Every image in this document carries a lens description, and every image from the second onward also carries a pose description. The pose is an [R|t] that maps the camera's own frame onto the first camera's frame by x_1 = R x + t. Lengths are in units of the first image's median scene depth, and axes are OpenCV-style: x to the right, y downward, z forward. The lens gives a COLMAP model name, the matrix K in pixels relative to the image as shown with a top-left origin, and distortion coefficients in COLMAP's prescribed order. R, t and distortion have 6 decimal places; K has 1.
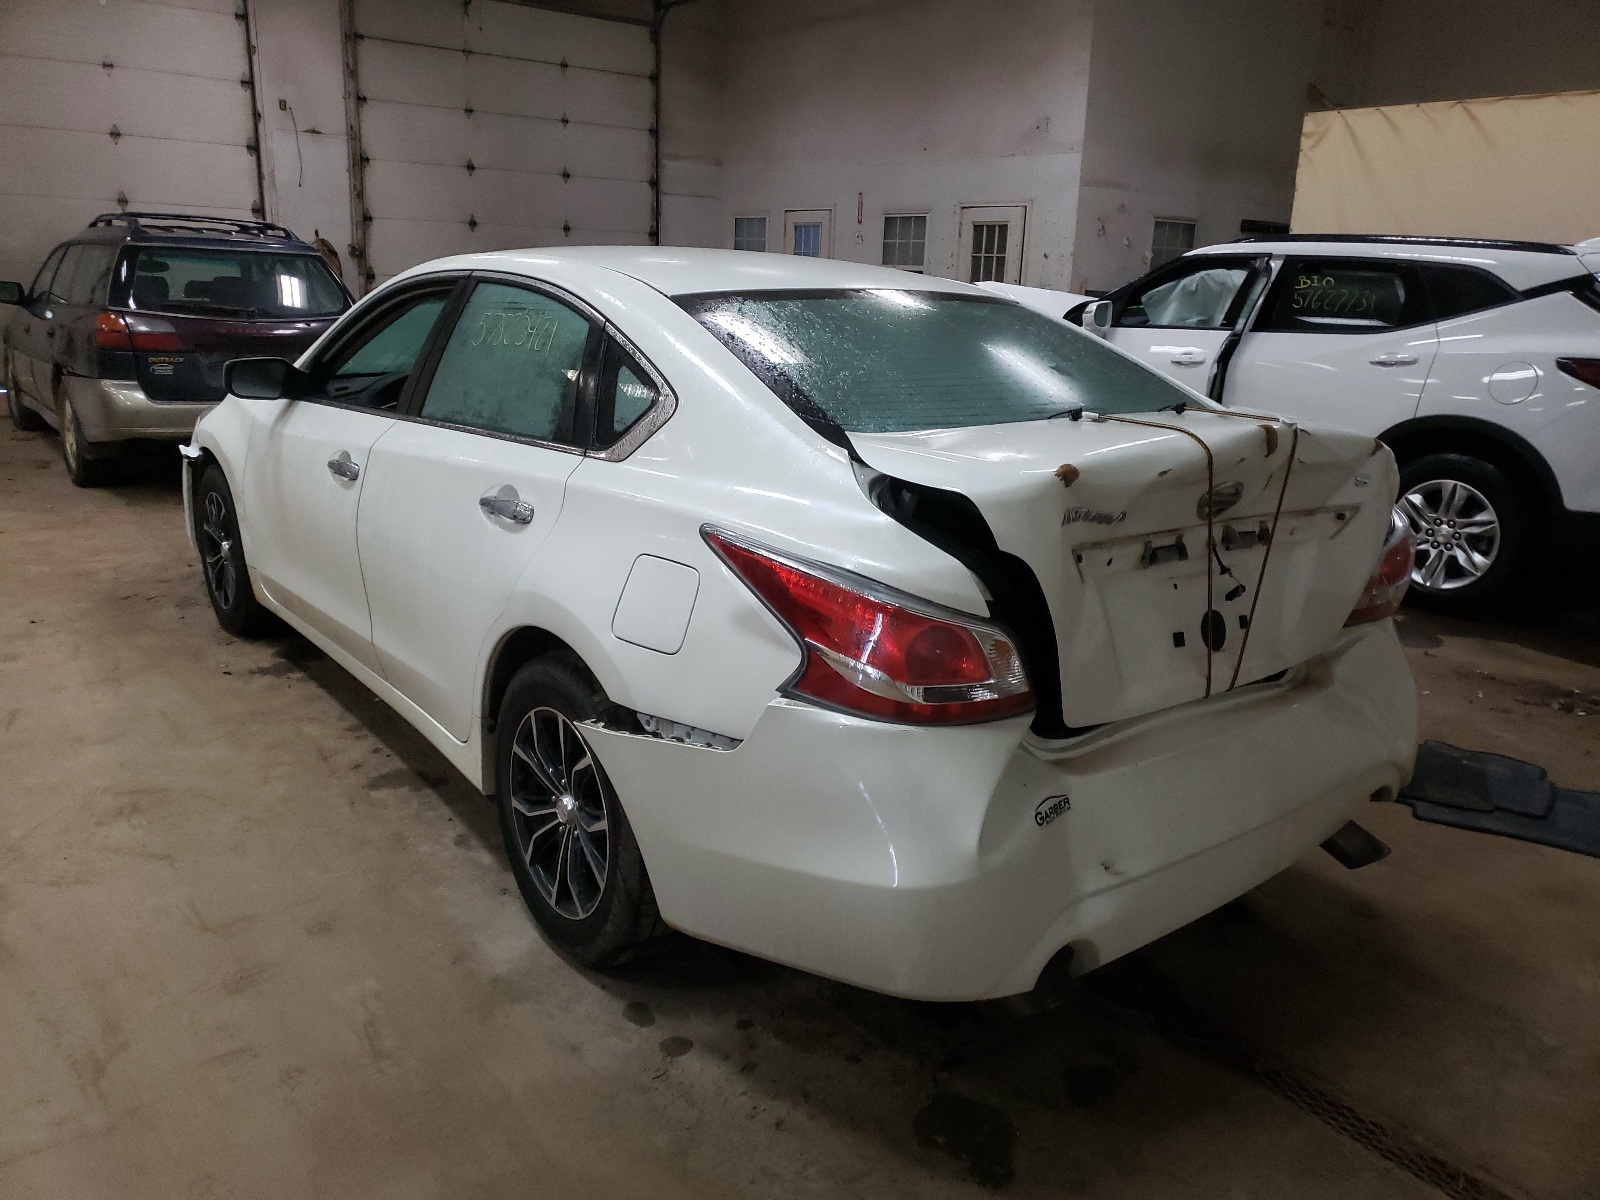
lens RADIAL K [[1211.1, 0, 800.0], [0, 1211.1, 600.0], [0, 0, 1]] dist [0.000635, -0.000192]
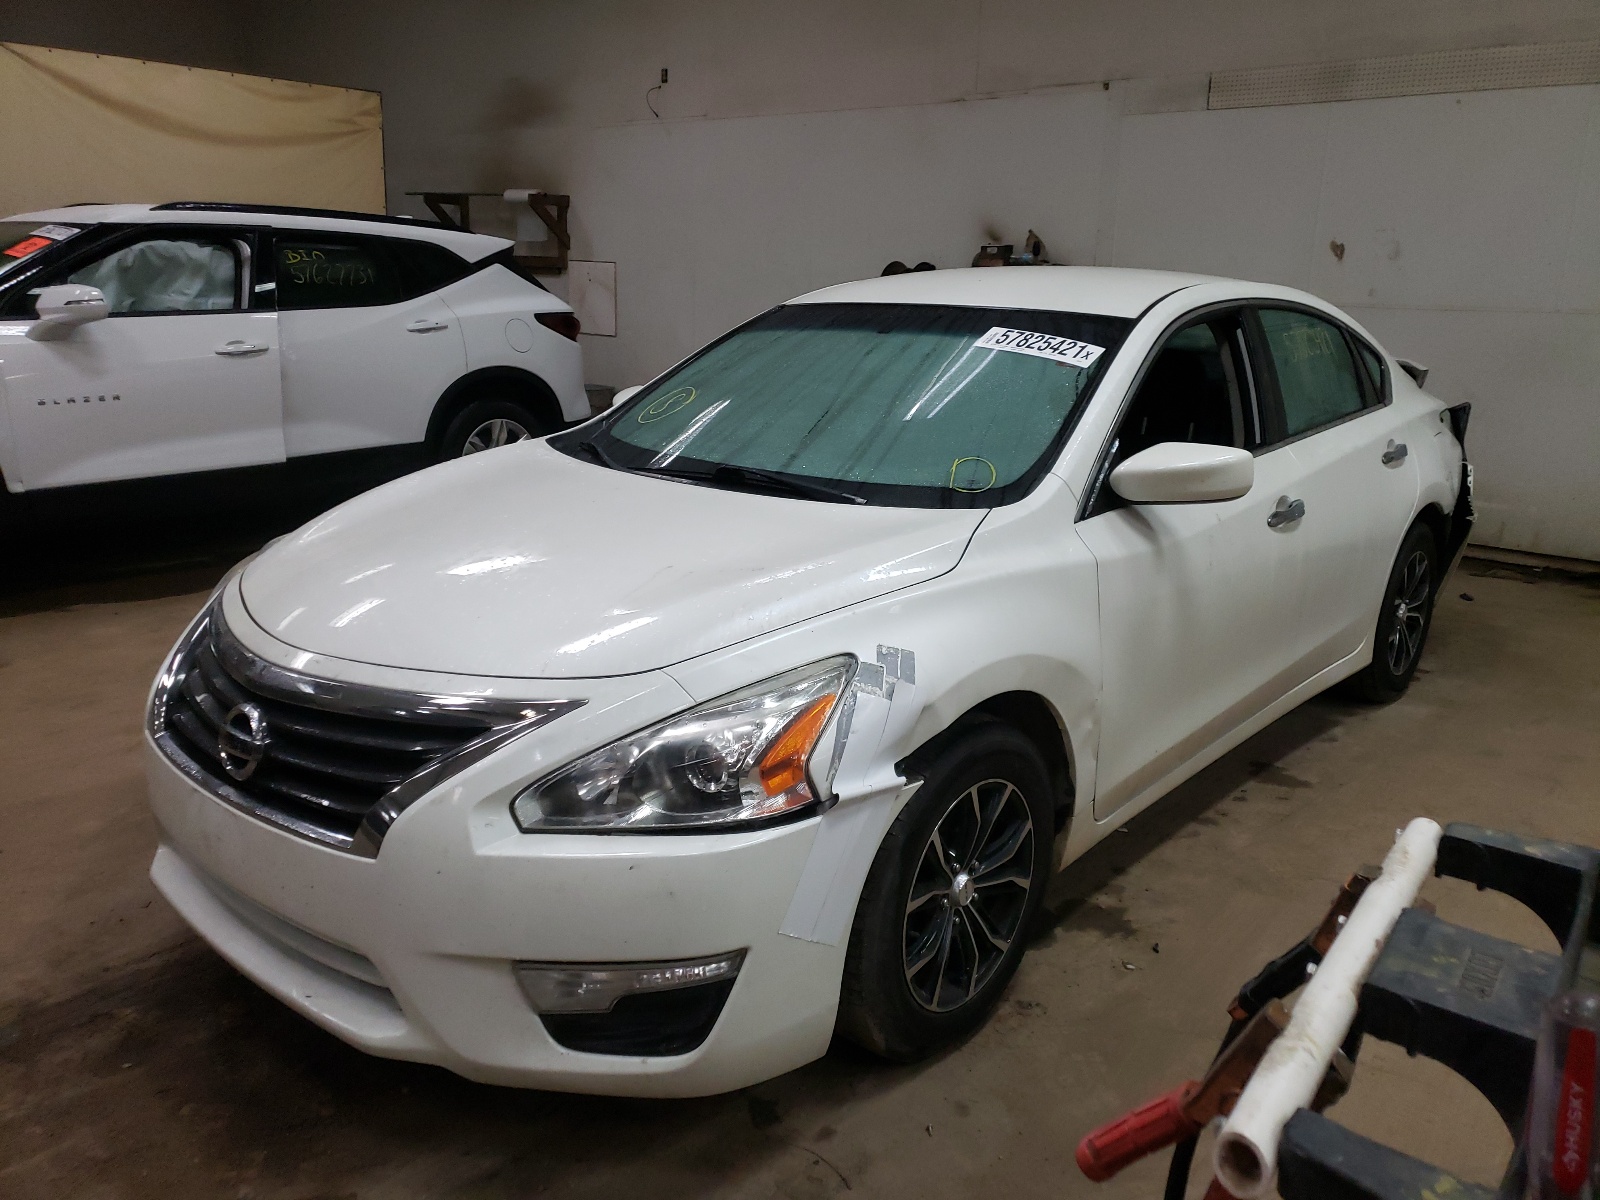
lens RADIAL K [[1211.1, 0, 800.0], [0, 1211.1, 600.0], [0, 0, 1]] dist [0.000635, -0.000192]
pose [[-0.184513, -0.292379, 0.938333, -0.653341], [0.229332, 0.915563, 0.330380, -0.239834], [-0.955700, 0.276149, -0.101882, 0.793834]]
